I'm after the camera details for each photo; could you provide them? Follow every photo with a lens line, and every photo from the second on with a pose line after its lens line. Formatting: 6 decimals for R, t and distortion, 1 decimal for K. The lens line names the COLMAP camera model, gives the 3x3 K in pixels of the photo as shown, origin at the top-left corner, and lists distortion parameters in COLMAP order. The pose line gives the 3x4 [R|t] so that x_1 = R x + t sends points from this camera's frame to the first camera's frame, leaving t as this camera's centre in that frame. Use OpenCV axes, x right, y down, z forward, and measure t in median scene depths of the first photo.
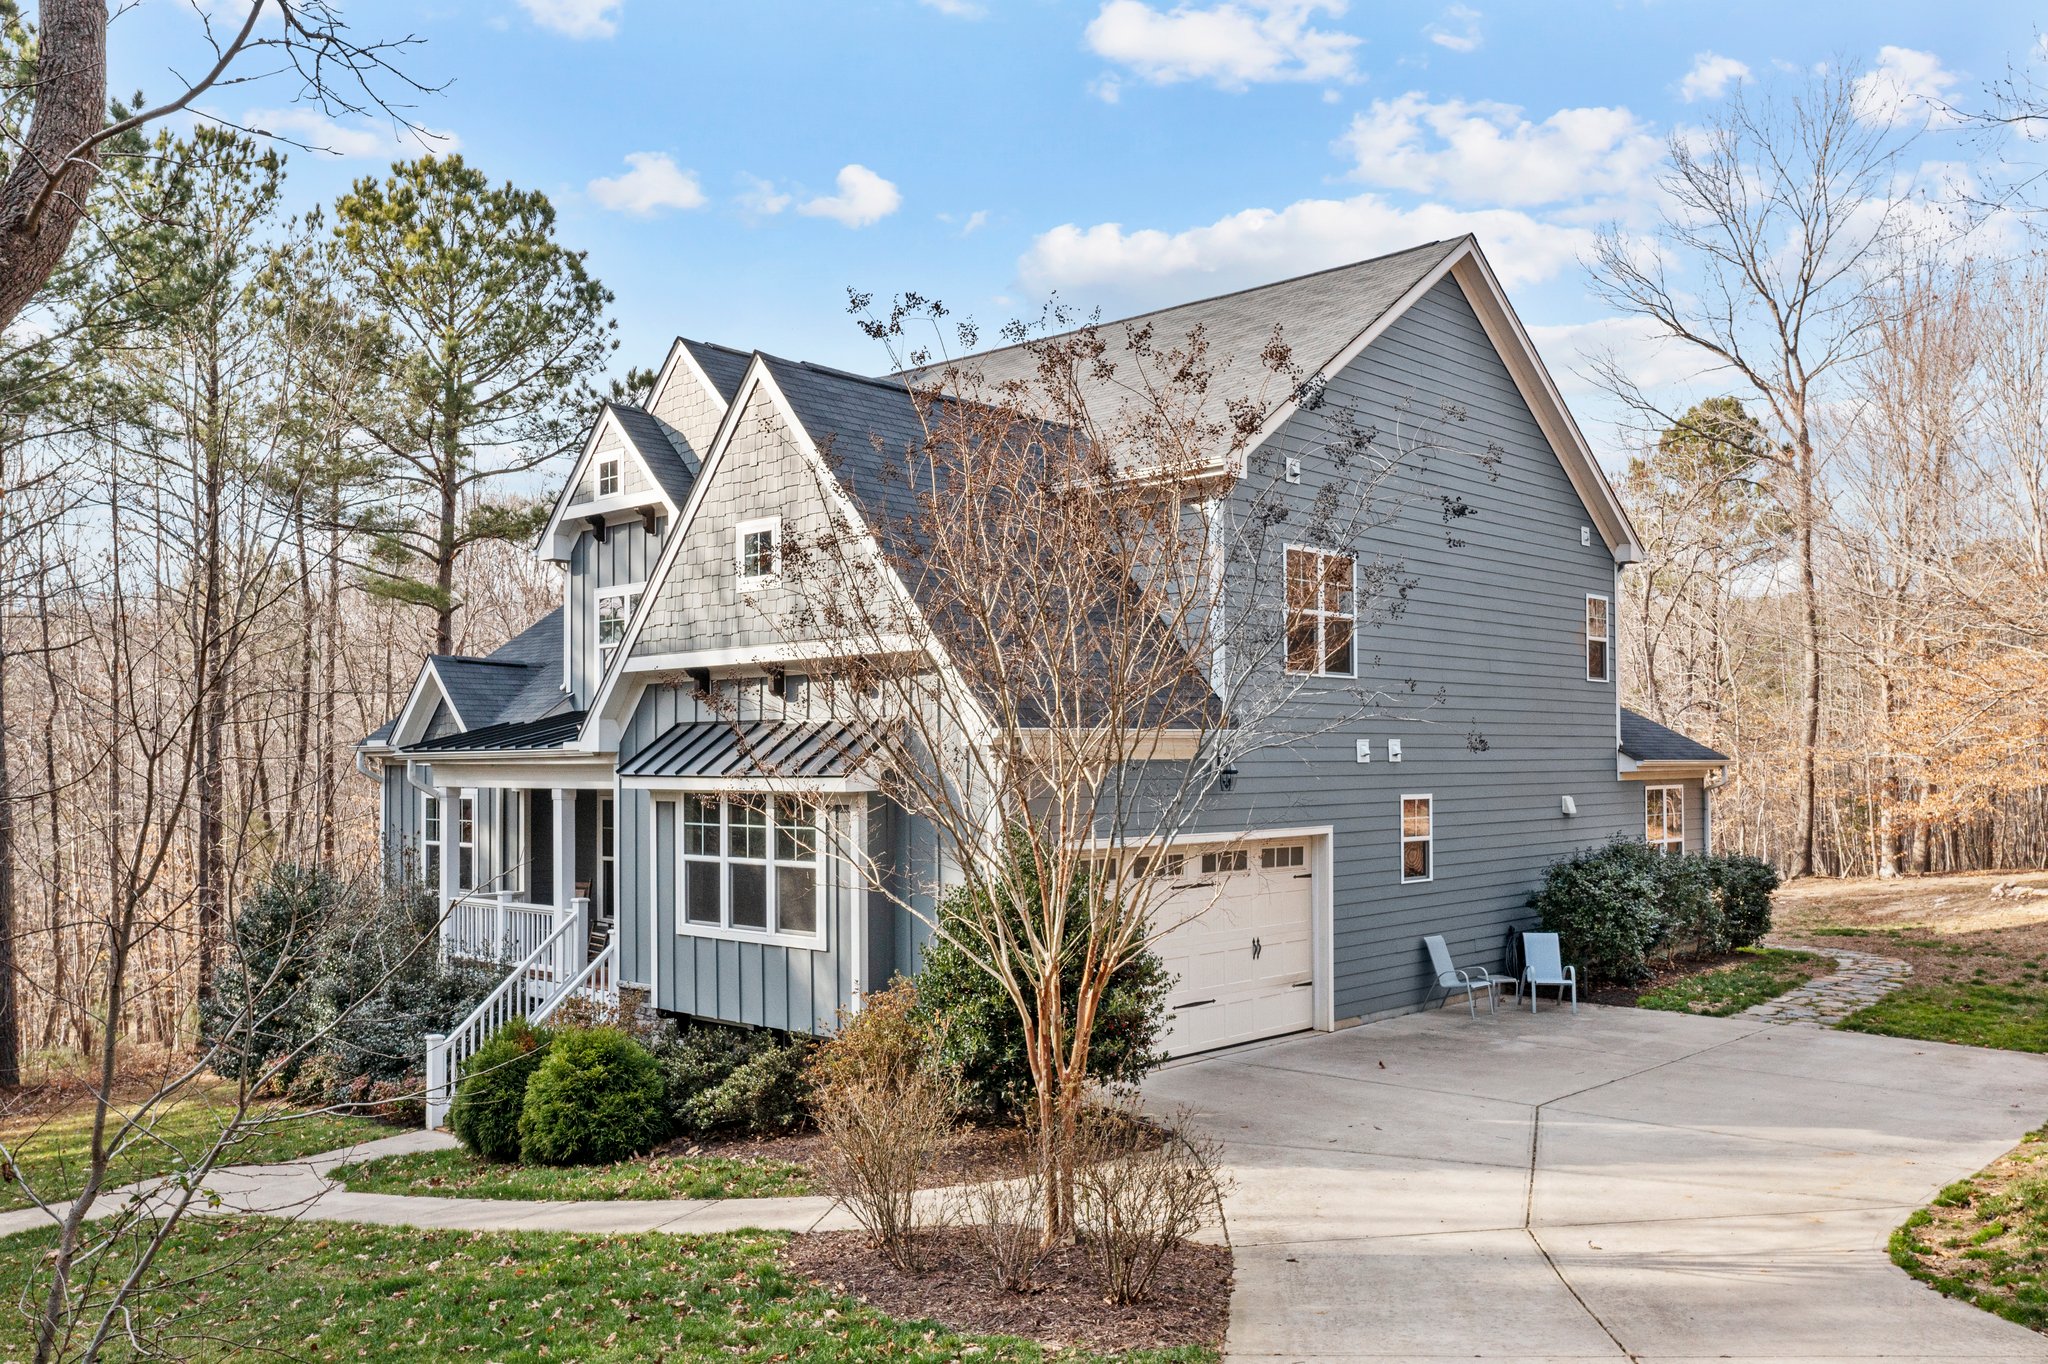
lens RADIAL K [[1664.1, 0, 1023.8], [0, 1664.1, 764.1], [0, 0, 1]] dist [0.000071, -0.002114]
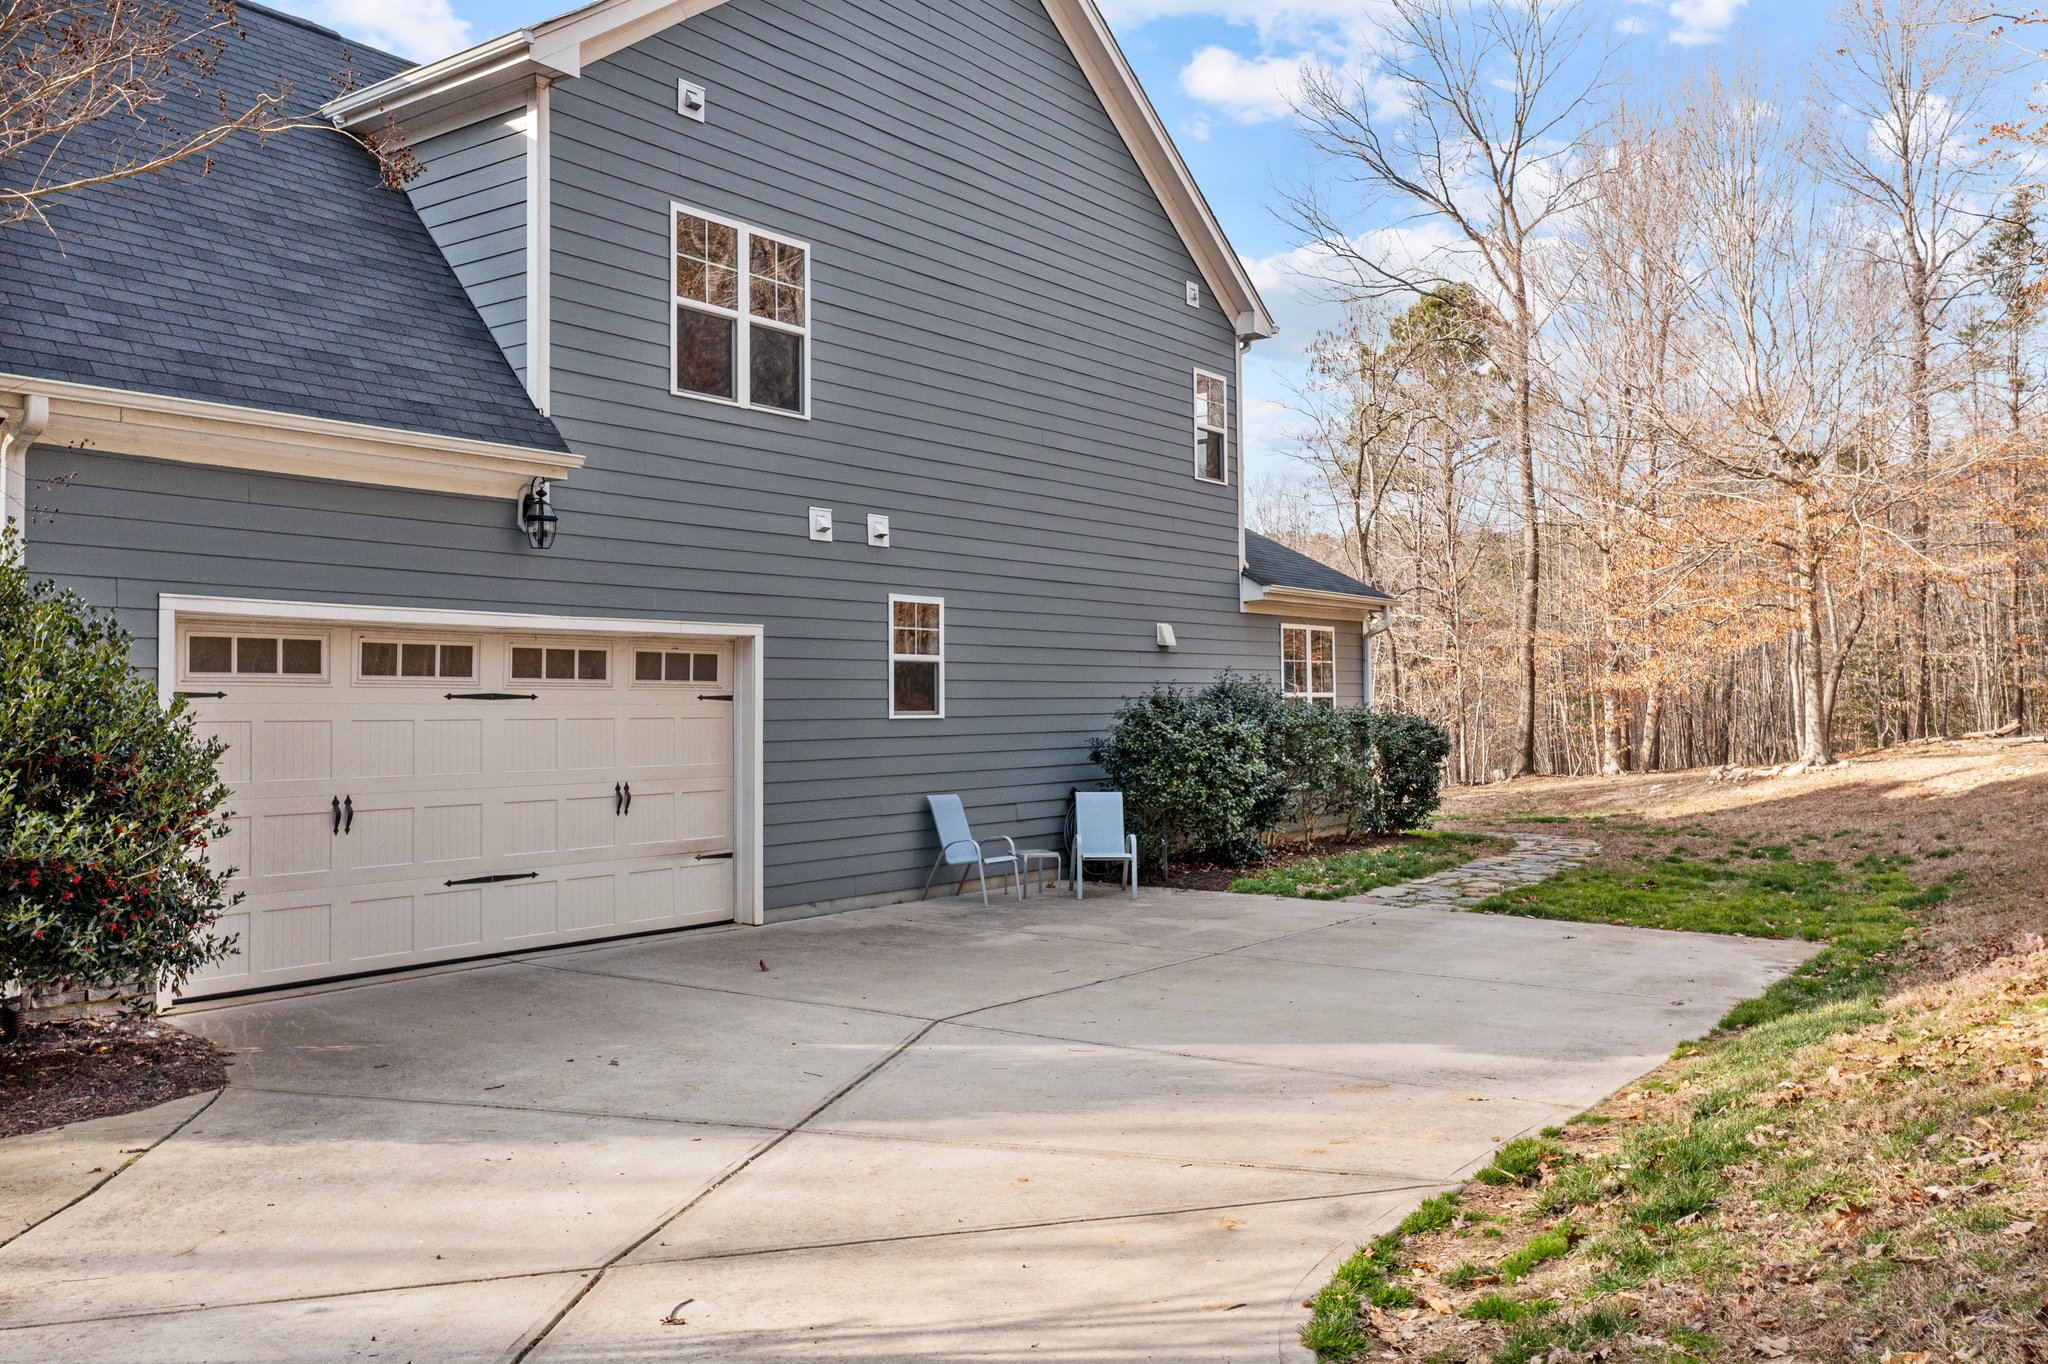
lens RADIAL K [[1633.0, 0, 1035.1], [0, 1633.0, 679.3], [0, 0, 1]] dist [-0.004768, 0.001914]
pose [[0.993342, 0.000606, 0.115204, 0.214790], [0.001935, 0.999757, -0.021944, 0.072764], [-0.115189, 0.022020, 0.993099, 0.309447]]
